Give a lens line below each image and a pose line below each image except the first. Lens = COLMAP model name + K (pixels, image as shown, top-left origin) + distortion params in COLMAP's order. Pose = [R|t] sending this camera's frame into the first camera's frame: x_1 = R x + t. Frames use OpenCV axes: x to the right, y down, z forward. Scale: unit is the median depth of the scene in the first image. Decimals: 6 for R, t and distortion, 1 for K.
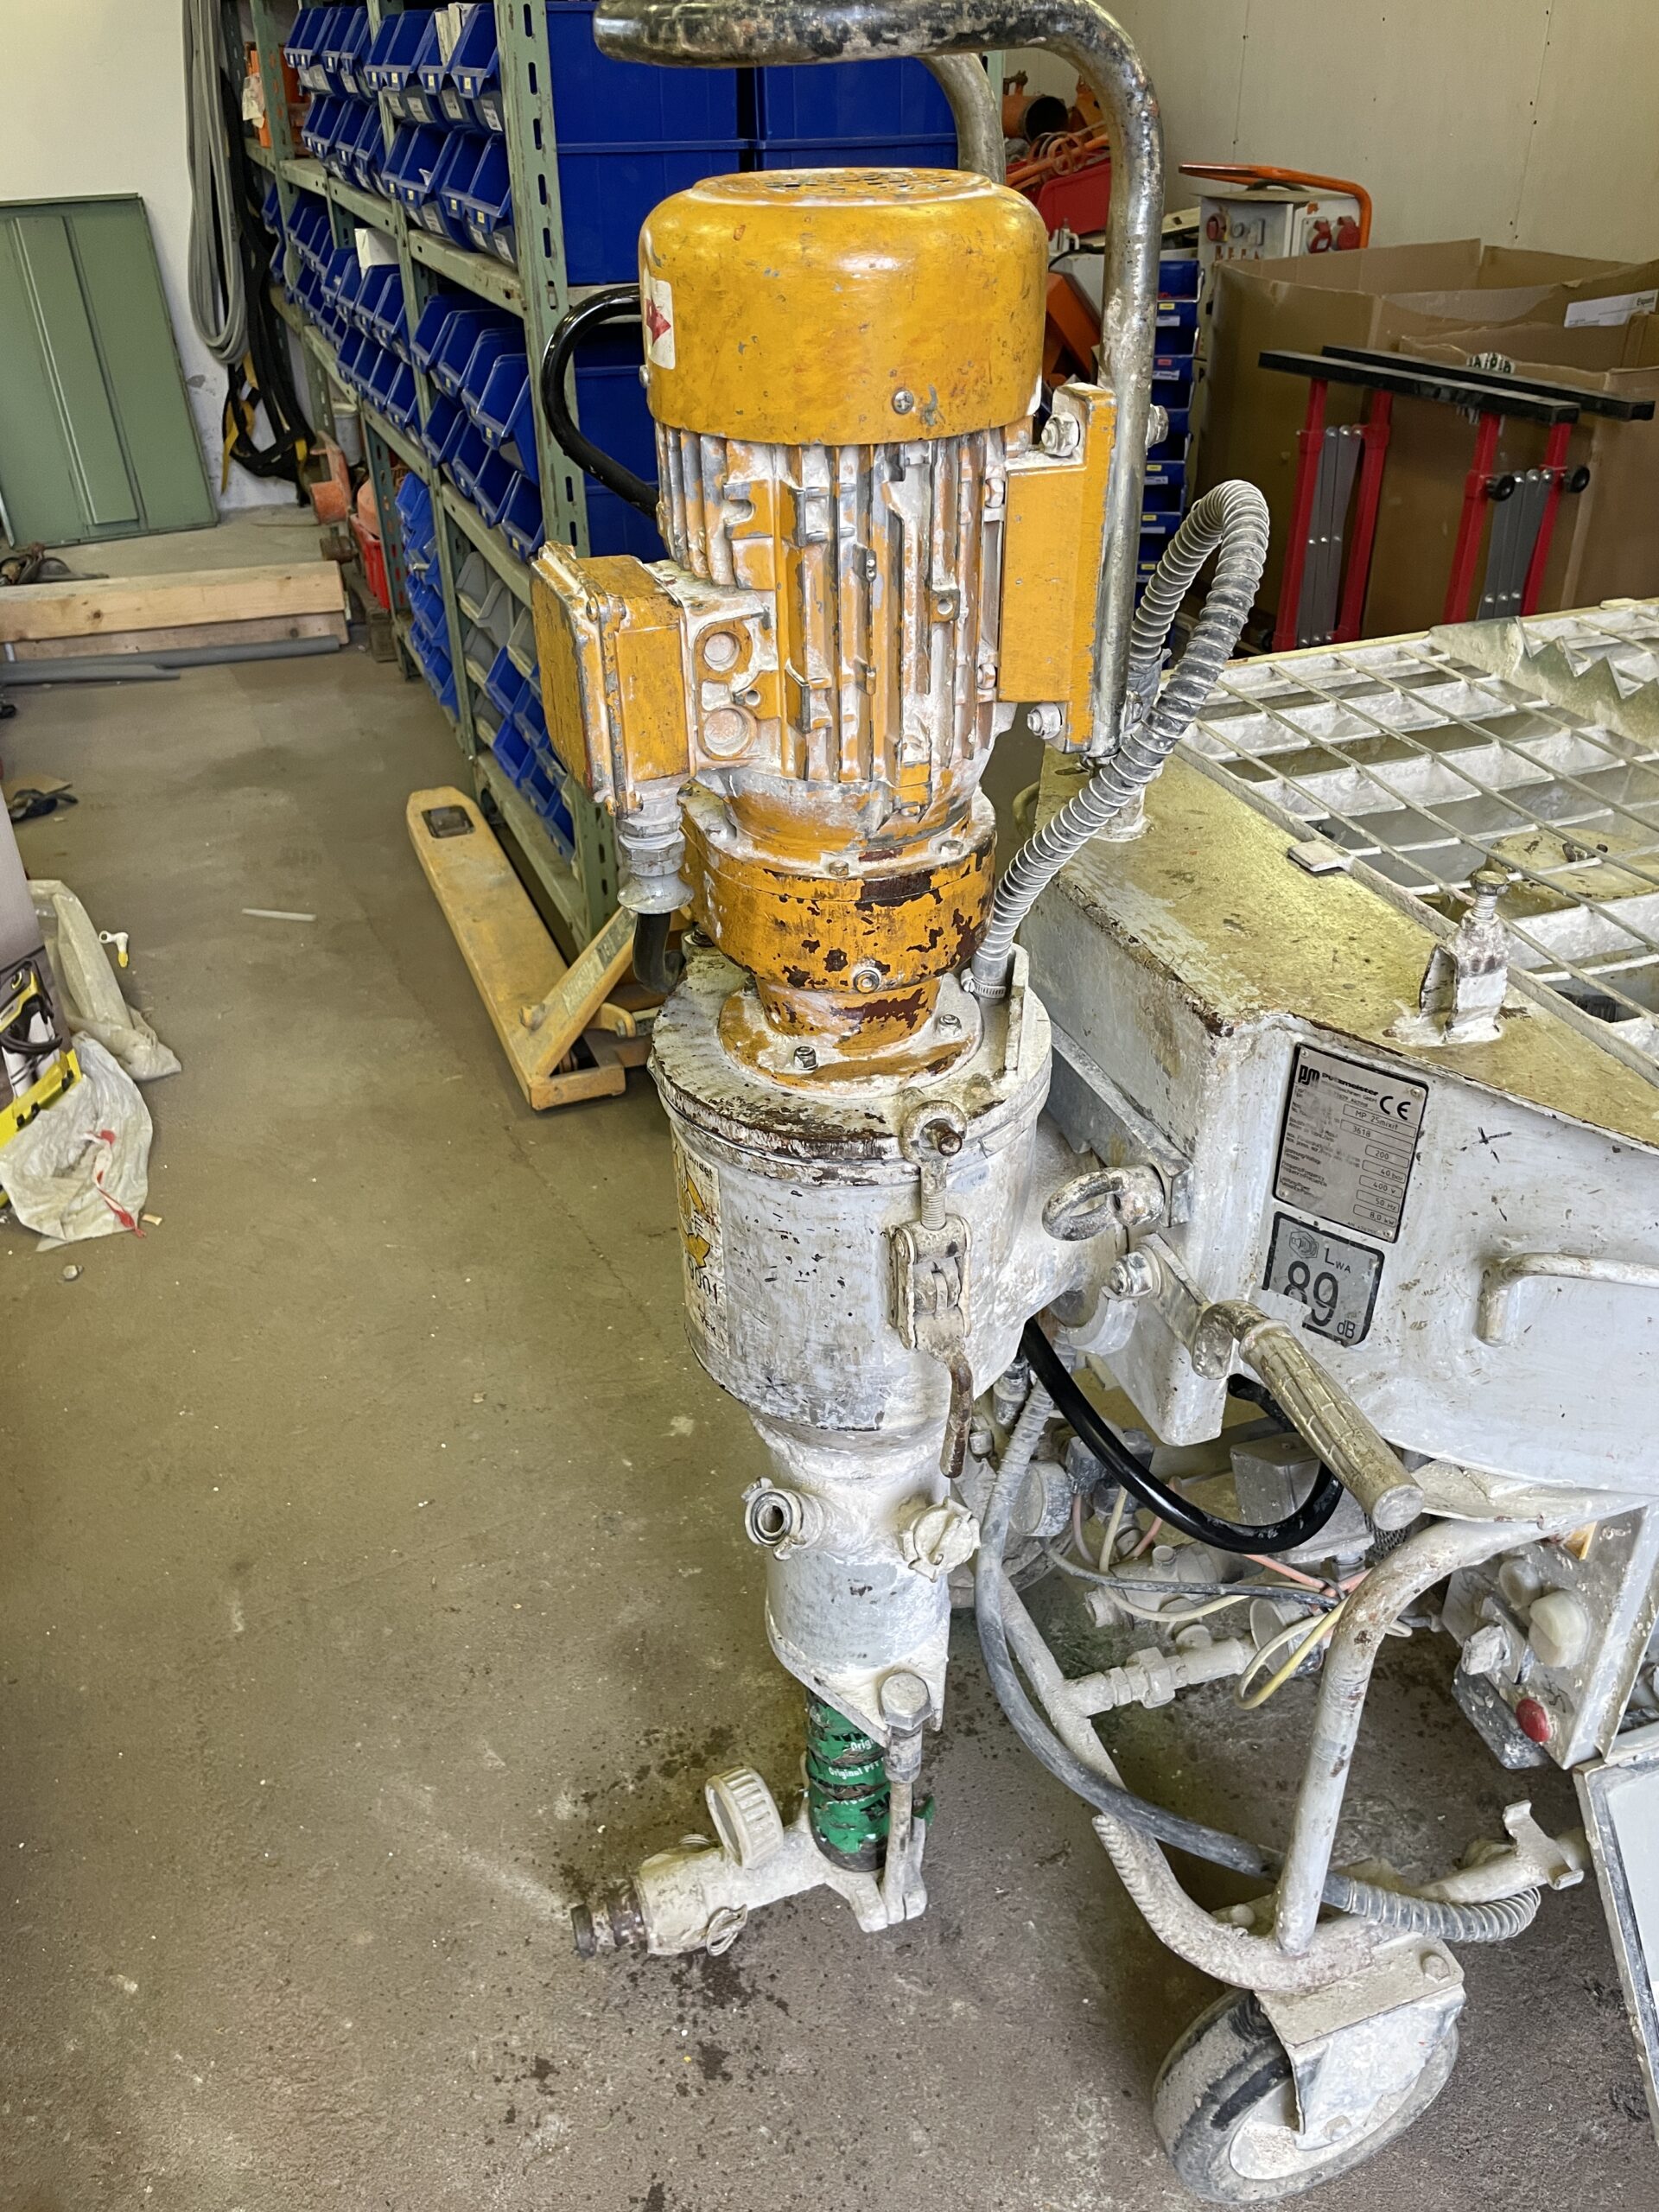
lens RADIAL K [[1689.5, 0, 814.6], [0, 1689.5, 1094.6], [0, 0, 1]] dist [0.080389, -0.121472]
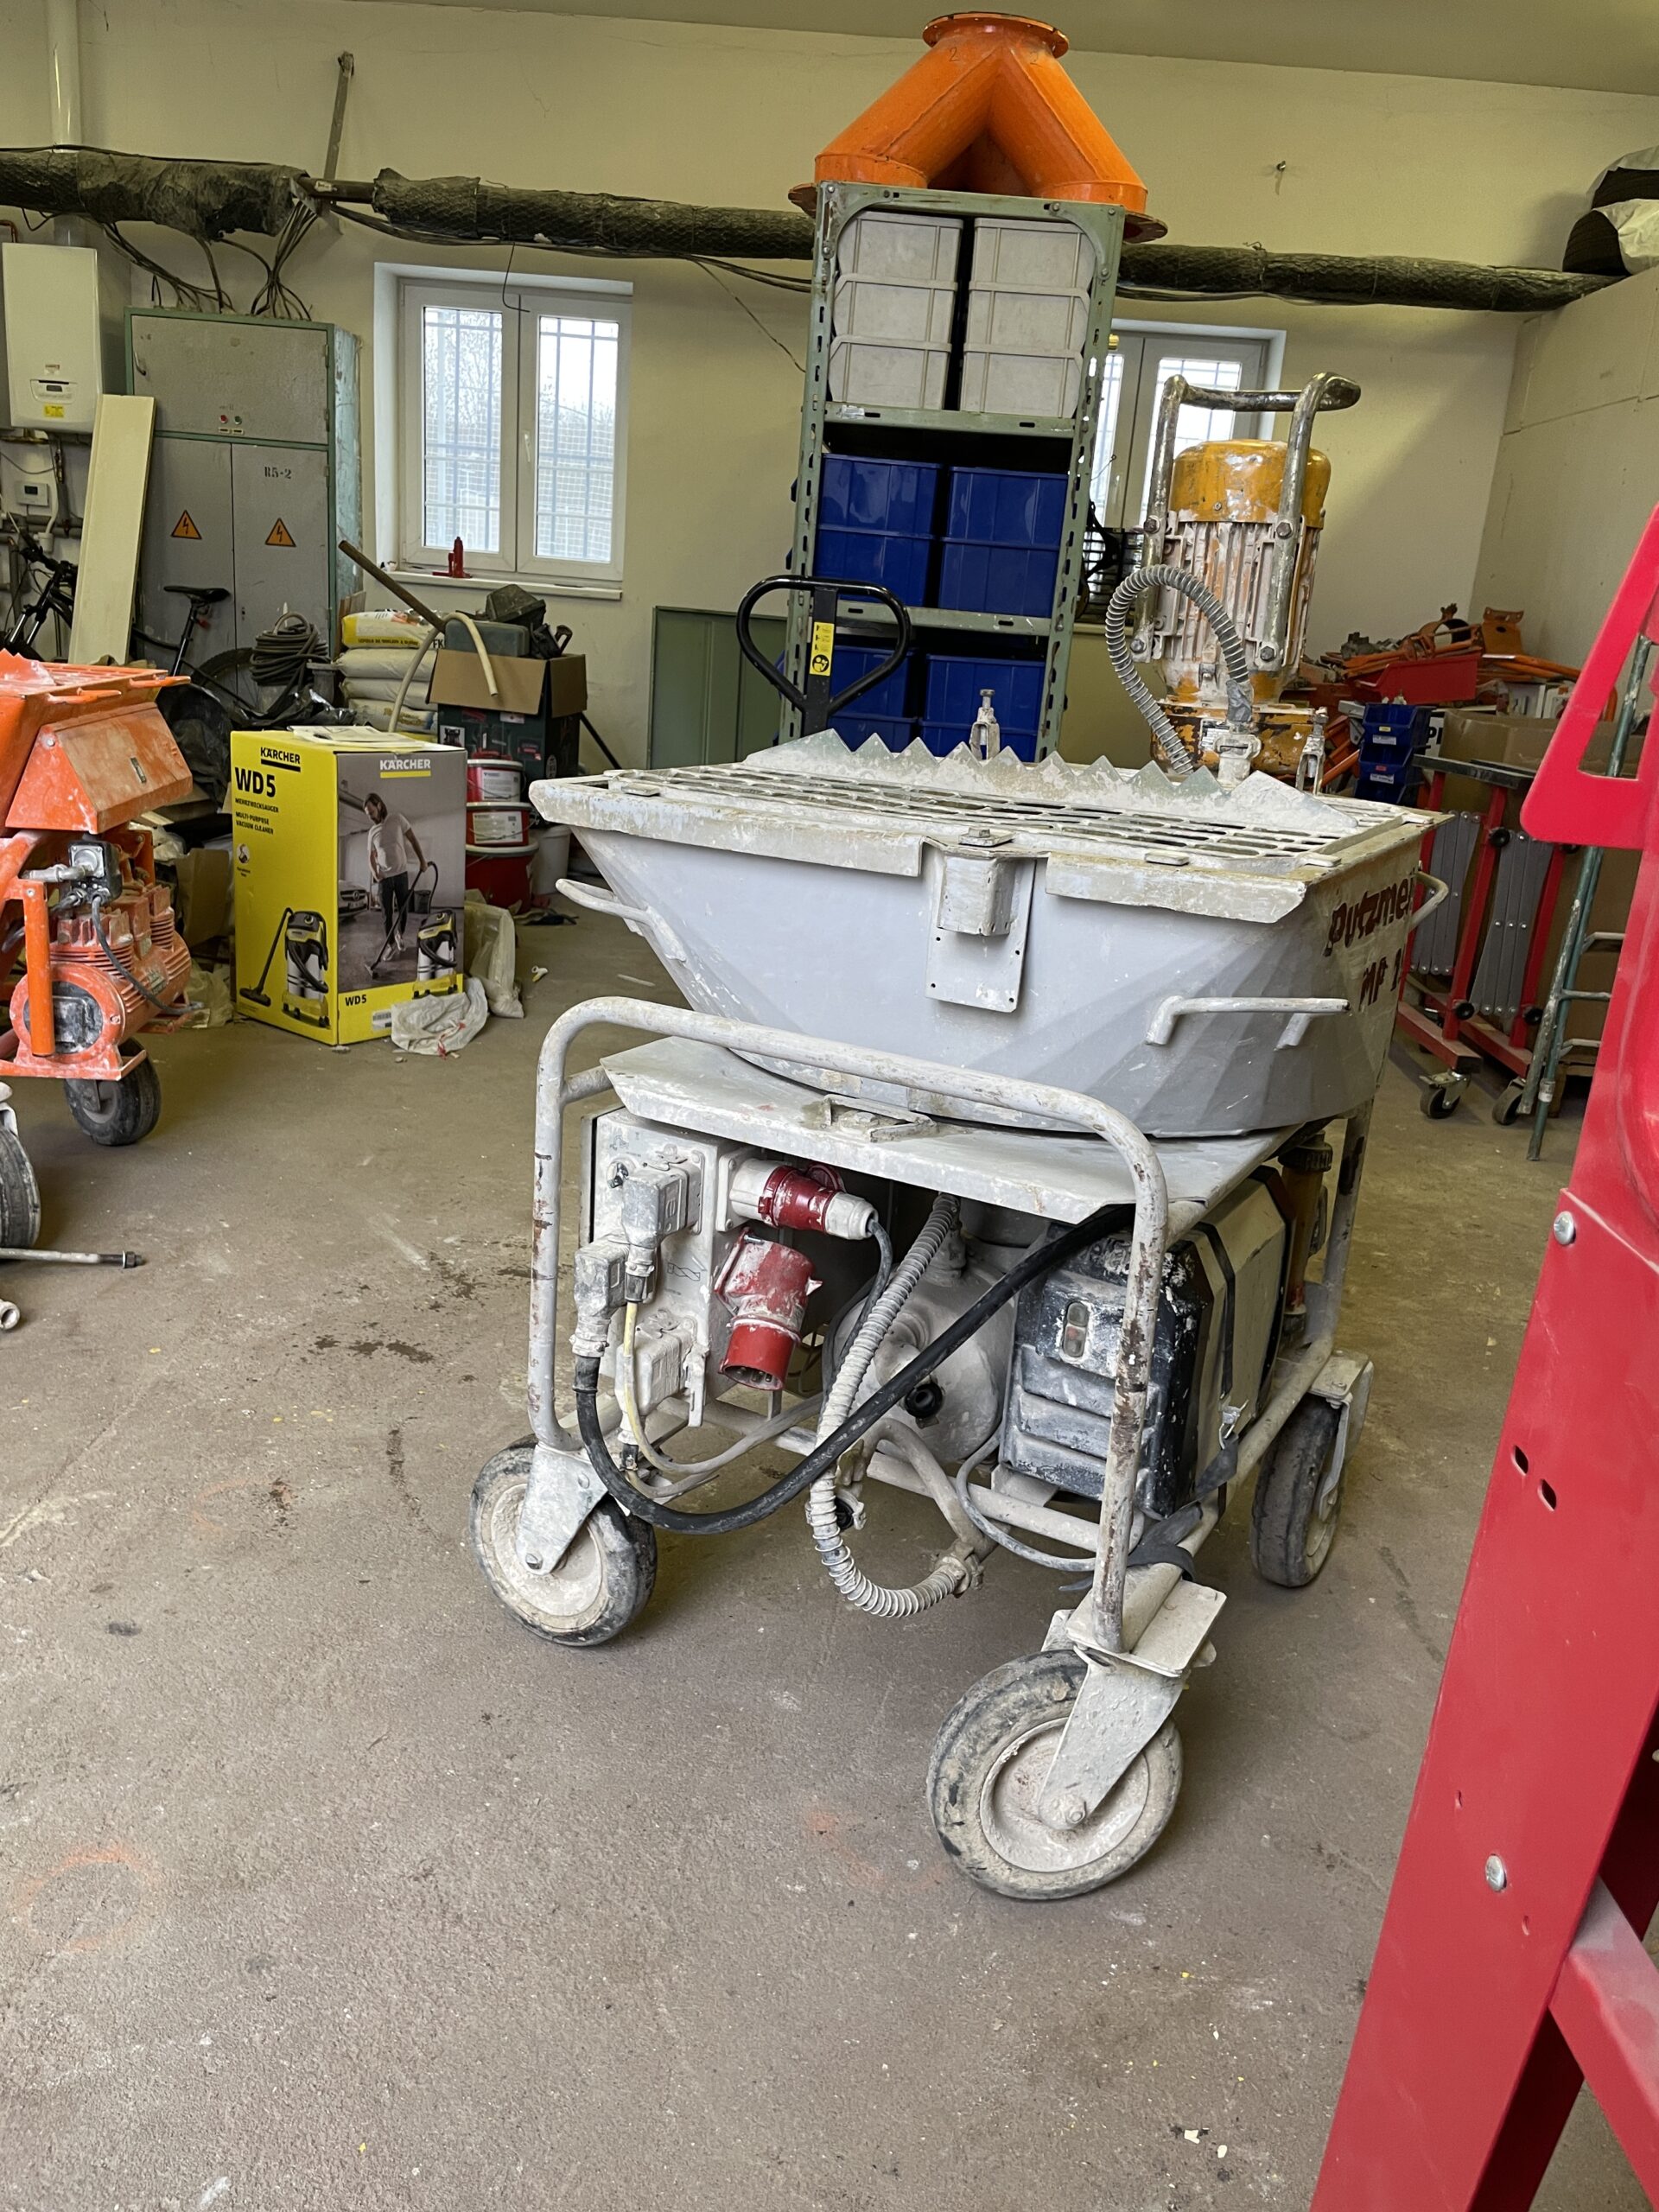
lens RADIAL K [[1698.8, 0, 829.5], [0, 1698.8, 1106.0], [0, 0, 1]] dist [0.077487, -0.118227]
pose [[0.899844, 0.205230, -0.384917, 0.601491], [-0.303100, 0.928763, -0.213377, 0.359872], [0.313705, 0.308675, 0.897947, -0.394187]]
